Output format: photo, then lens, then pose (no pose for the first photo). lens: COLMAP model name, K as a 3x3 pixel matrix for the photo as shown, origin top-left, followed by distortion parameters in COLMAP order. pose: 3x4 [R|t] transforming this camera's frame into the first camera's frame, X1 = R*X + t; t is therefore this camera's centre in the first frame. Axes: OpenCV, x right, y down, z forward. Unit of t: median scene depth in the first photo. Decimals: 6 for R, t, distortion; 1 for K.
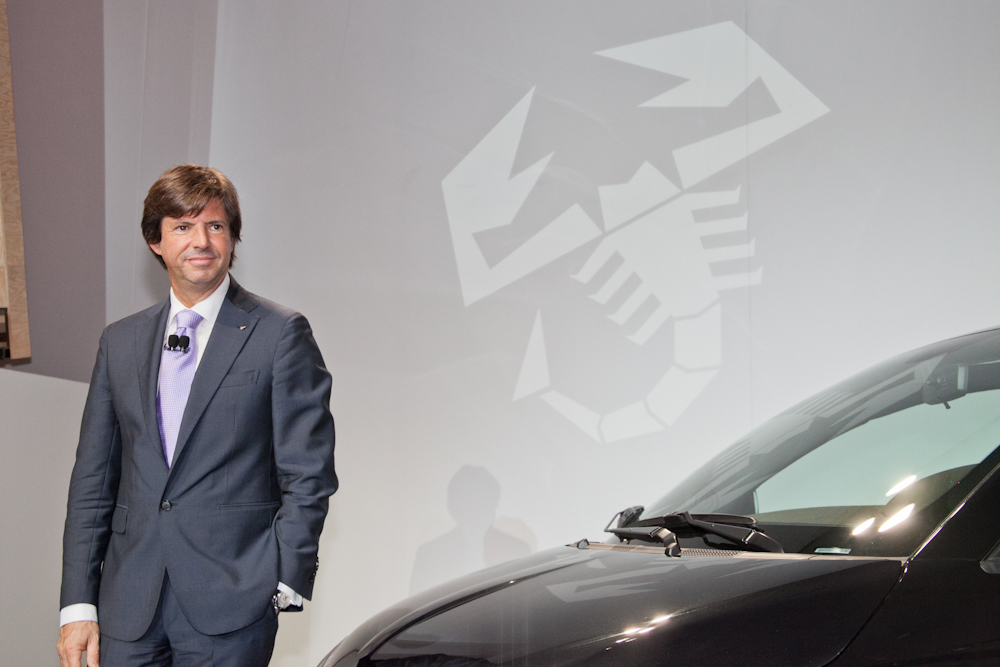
lens RADIAL K [[1392.9, 0, 476.7], [0, 1392.9, 315.2], [0, 0, 1]] dist [0.060586, 0.001380]
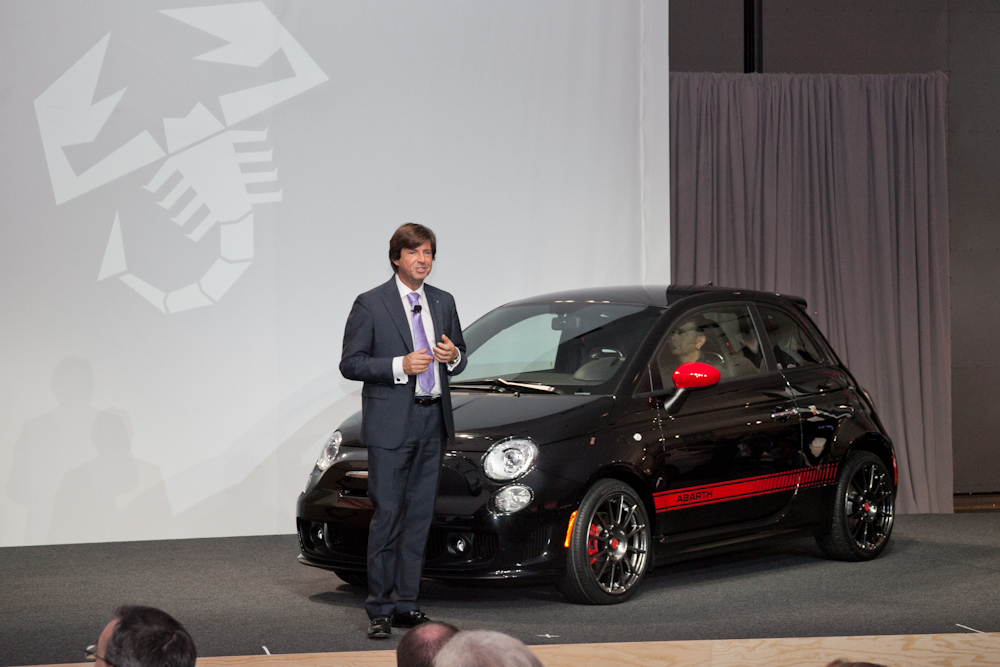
lens RADIAL K [[2381.9, 0, 459.7], [0, 2381.9, 332.9], [0, 0, 1]] dist [0.474910, -0.393228]
pose [[0.809608, -0.016344, 0.586744, -1.038148], [-0.074800, 0.988590, 0.130749, -0.213617], [-0.582186, -0.149744, 0.799147, -1.021852]]
